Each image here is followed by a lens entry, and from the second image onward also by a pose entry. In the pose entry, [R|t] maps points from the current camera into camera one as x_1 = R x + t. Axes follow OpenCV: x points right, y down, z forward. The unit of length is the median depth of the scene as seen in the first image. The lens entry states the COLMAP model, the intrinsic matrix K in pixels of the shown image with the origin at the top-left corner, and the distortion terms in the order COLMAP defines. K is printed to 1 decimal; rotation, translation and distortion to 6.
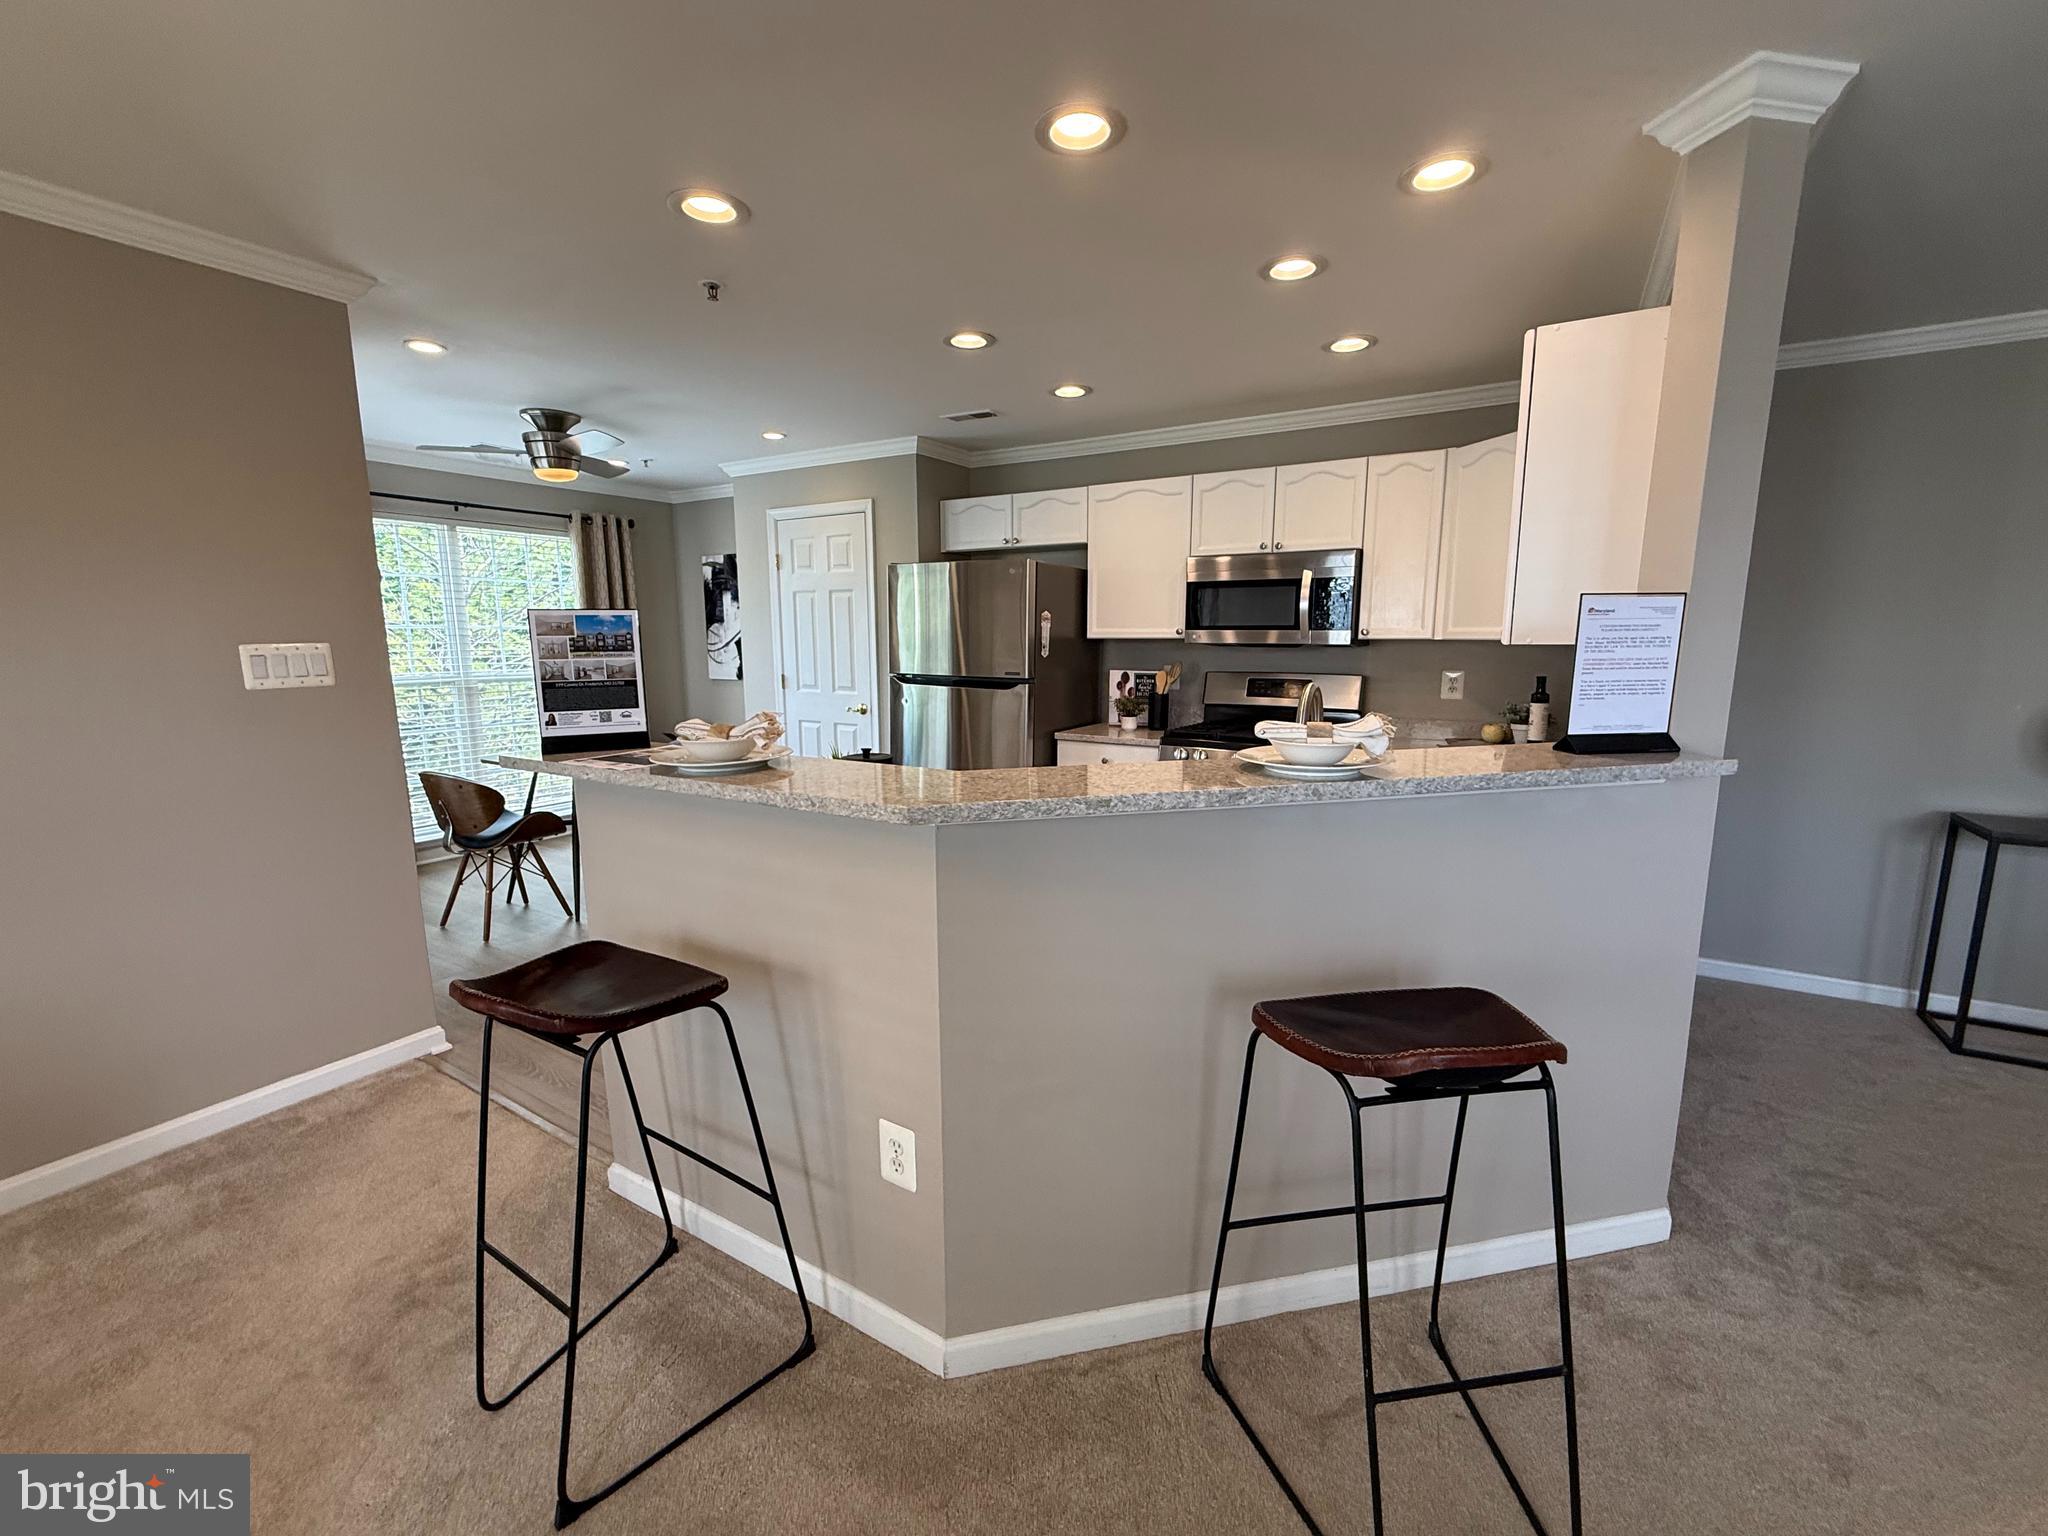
lens RADIAL K [[828.3, 0, 1024.0], [0, 828.3, 768.0], [0, 0, 1]] dist [-0.000310, -0.000029]
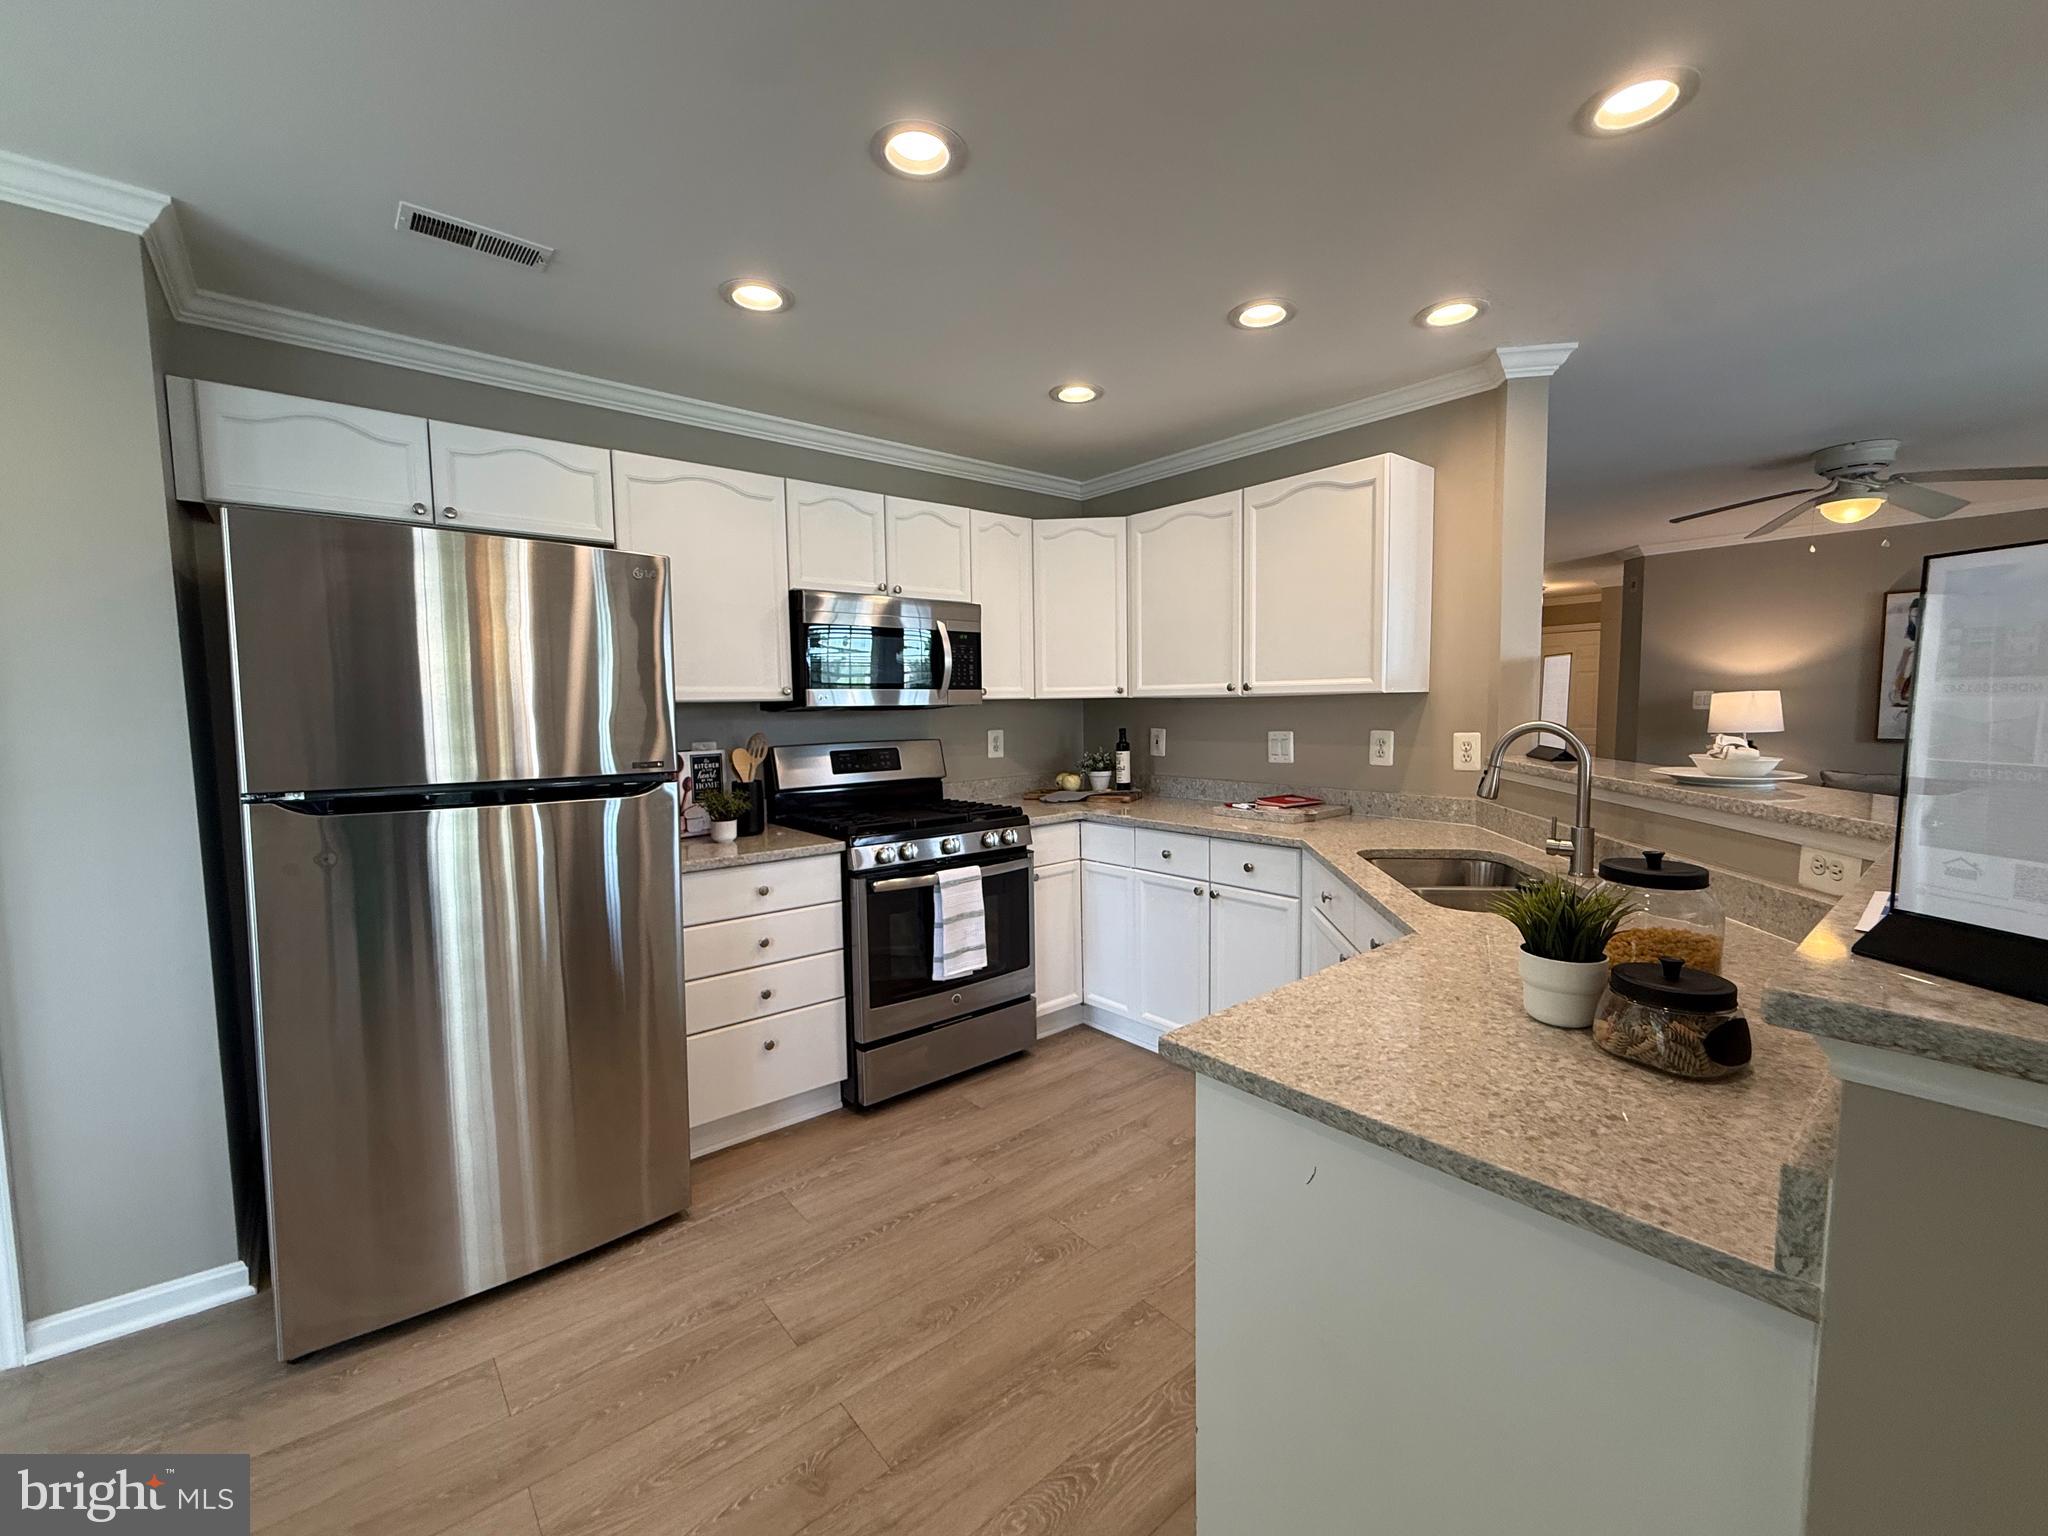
lens RADIAL K [[828.3, 0, 1024.0], [0, 828.3, 768.0], [0, 0, 1]] dist [-0.000310, -0.000029]
pose [[0.332341, -0.074273, 0.940230, -0.368780], [0.167292, 0.985729, 0.018735, -0.069146], [-0.928204, 0.151067, 0.340023, 0.508125]]
